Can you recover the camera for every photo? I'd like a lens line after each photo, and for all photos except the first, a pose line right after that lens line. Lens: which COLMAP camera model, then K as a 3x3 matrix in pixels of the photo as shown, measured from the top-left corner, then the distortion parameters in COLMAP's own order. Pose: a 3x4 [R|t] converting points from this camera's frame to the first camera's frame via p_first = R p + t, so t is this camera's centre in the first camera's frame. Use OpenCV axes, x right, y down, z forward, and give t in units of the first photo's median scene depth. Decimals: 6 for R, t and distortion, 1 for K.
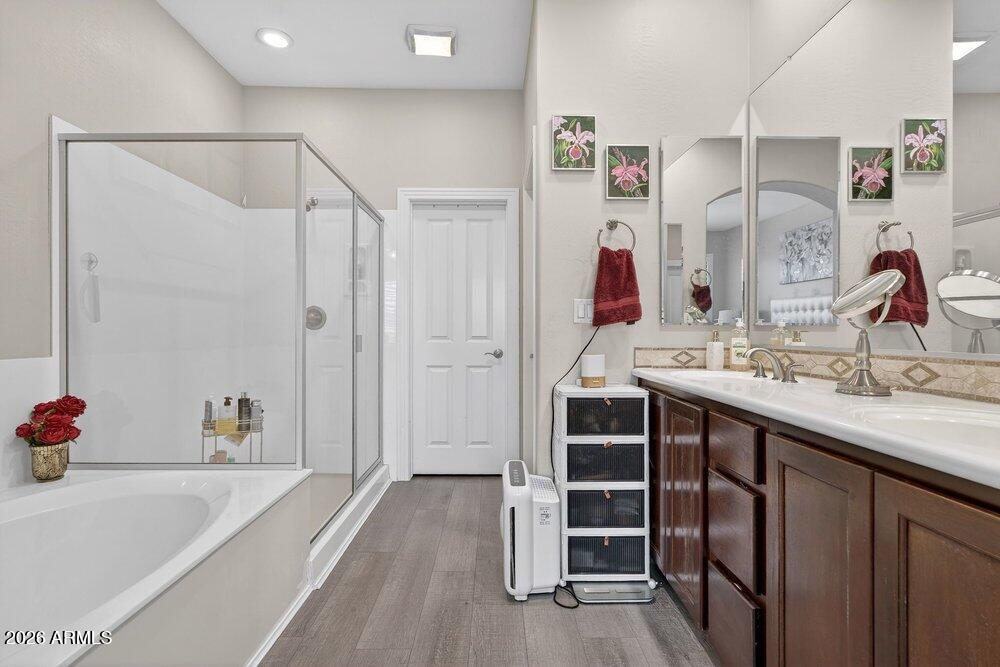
lens RADIAL K [[478.9, 0, 498.0], [0, 478.9, 331.0], [0, 0, 1]] dist [-0.008071, 0.003226]
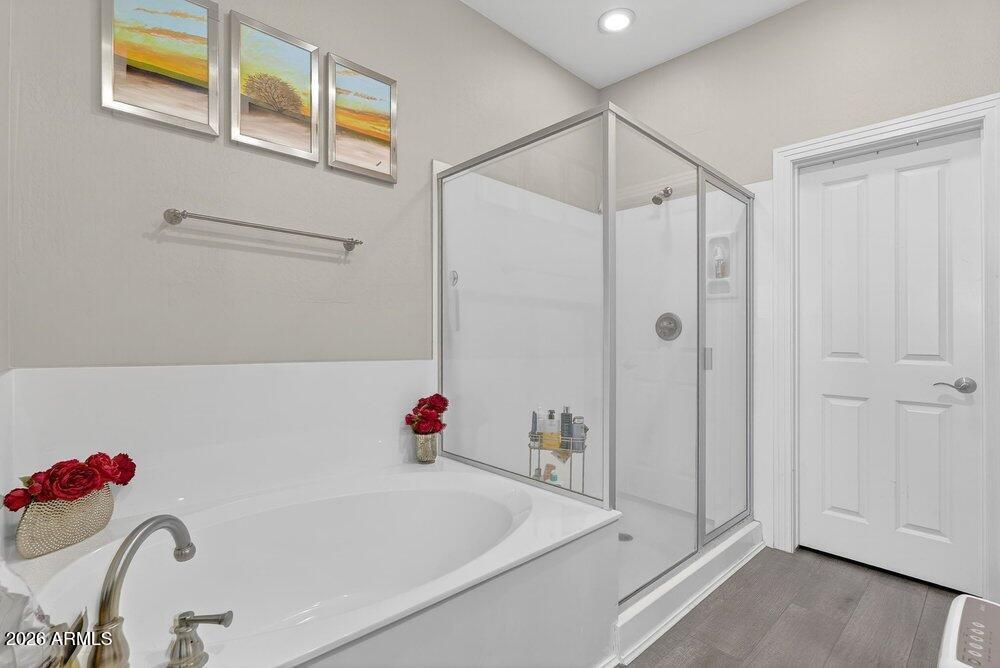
lens RADIAL K [[478.9, 0, 501.1], [0, 478.9, 332.4], [0, 0, 1]] dist [-0.008071, 0.003226]
pose [[0.681874, 0.000503, -0.731469, 0.059452], [-0.015424, 0.999787, -0.013691, -0.001067], [0.731307, 0.020617, 0.681737, 0.274680]]
